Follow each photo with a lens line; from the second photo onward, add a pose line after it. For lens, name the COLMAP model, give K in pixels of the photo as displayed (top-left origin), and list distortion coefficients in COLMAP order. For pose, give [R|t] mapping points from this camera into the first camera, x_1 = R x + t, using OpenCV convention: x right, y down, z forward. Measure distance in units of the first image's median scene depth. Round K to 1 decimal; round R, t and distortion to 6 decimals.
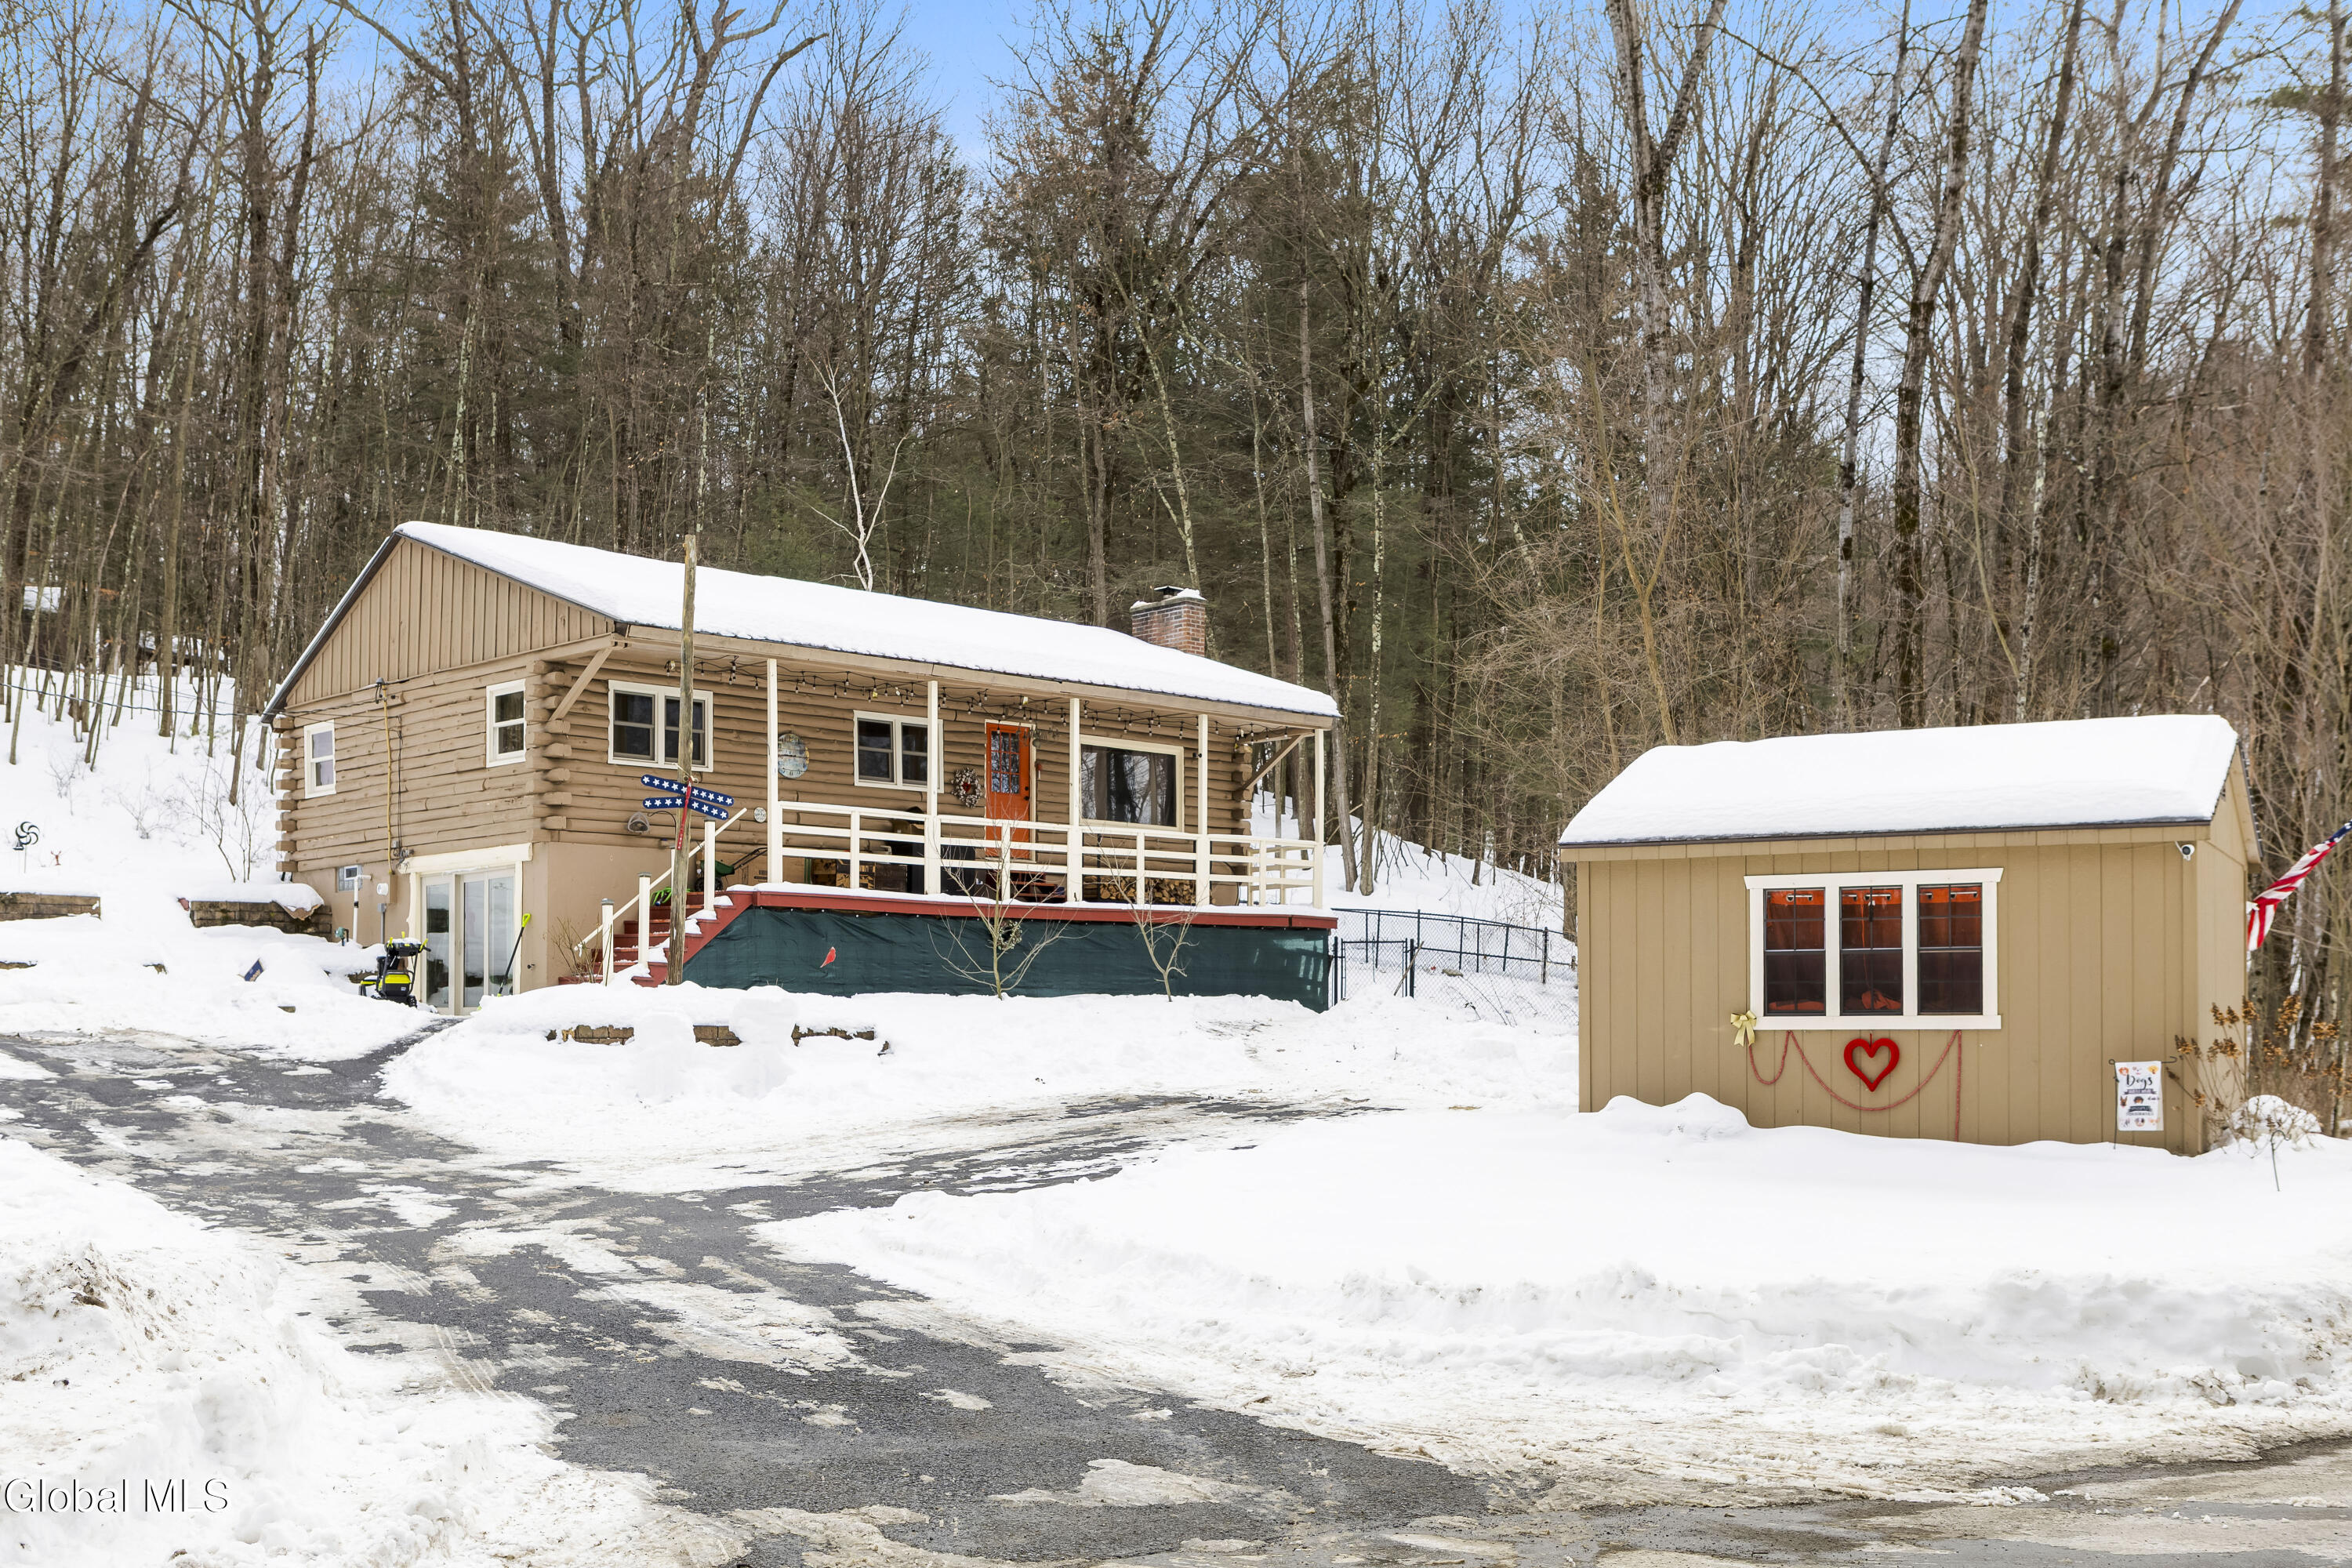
lens RADIAL K [[2571.1, 0, 1162.2], [0, 2571.1, 799.0], [0, 0, 1]] dist [-0.026794, 0.000000]
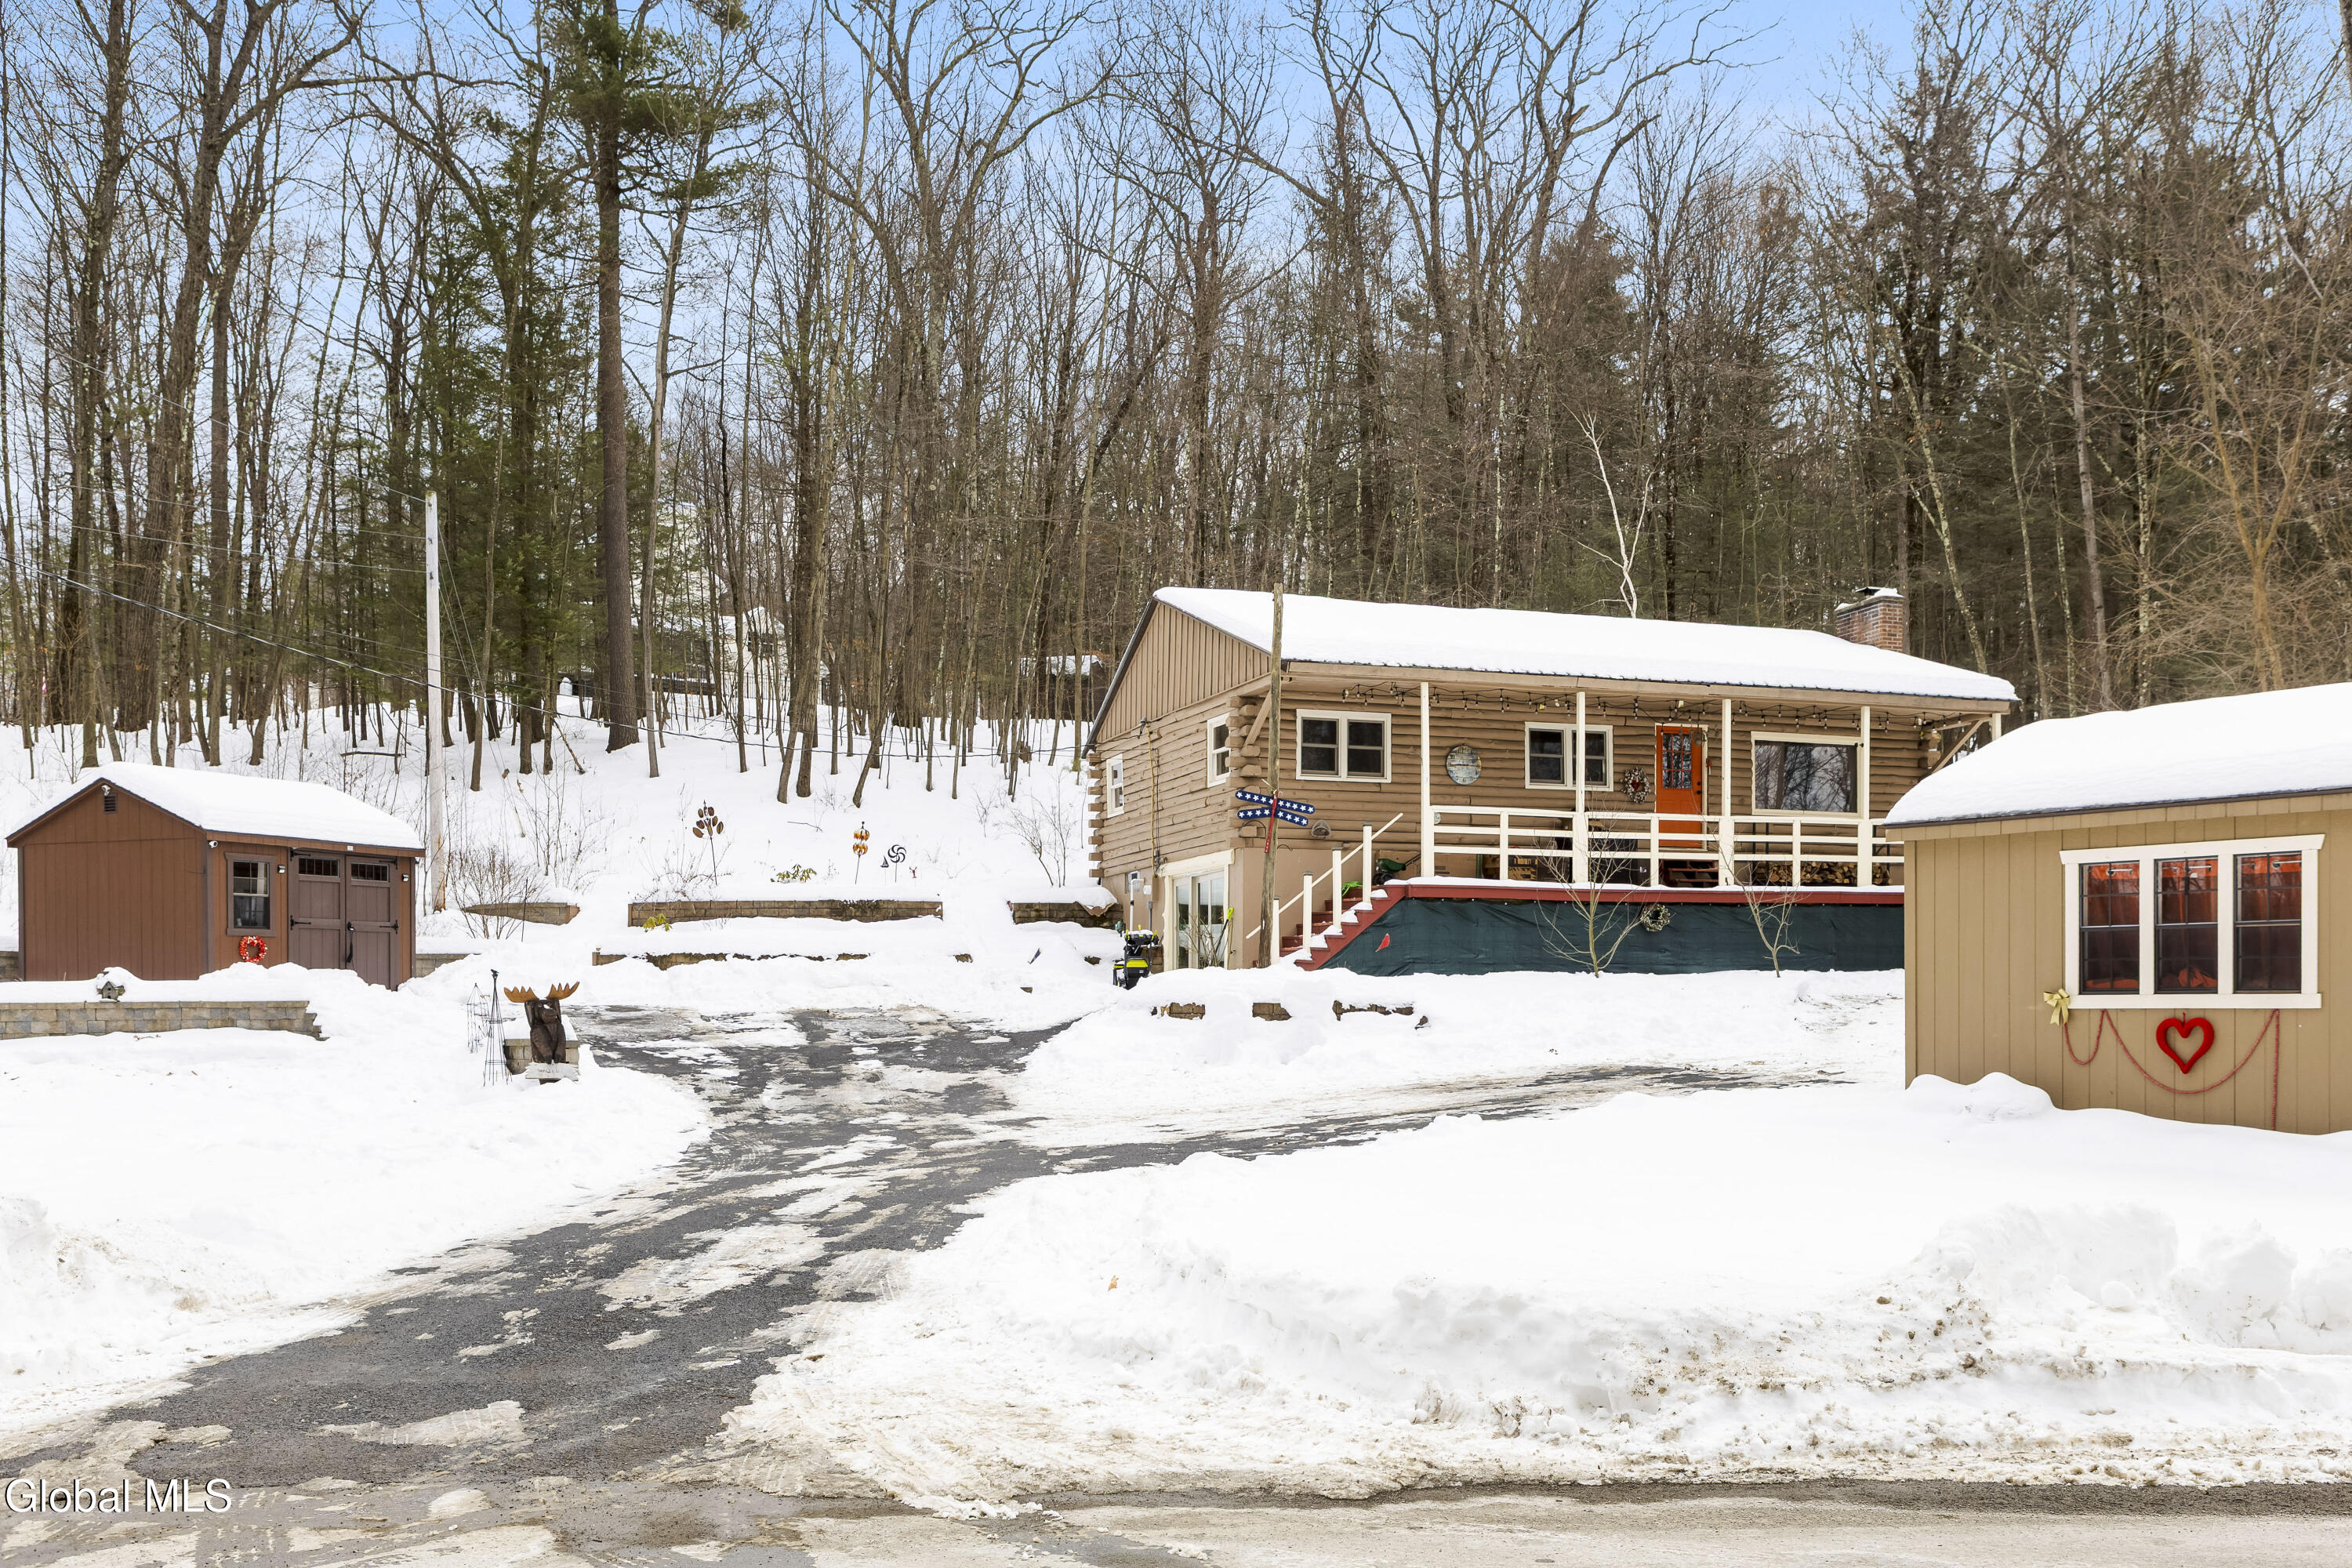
lens RADIAL K [[2192.2, 0, 1134.1], [0, 2192.2, 854.9], [0, 0, 1]] dist [0.000328, 0.000000]
pose [[0.901971, -0.031446, -0.430650, 0.154652], [0.042033, 0.999002, 0.015088, 0.002431], [0.429746, -0.031710, 0.902393, 0.056738]]
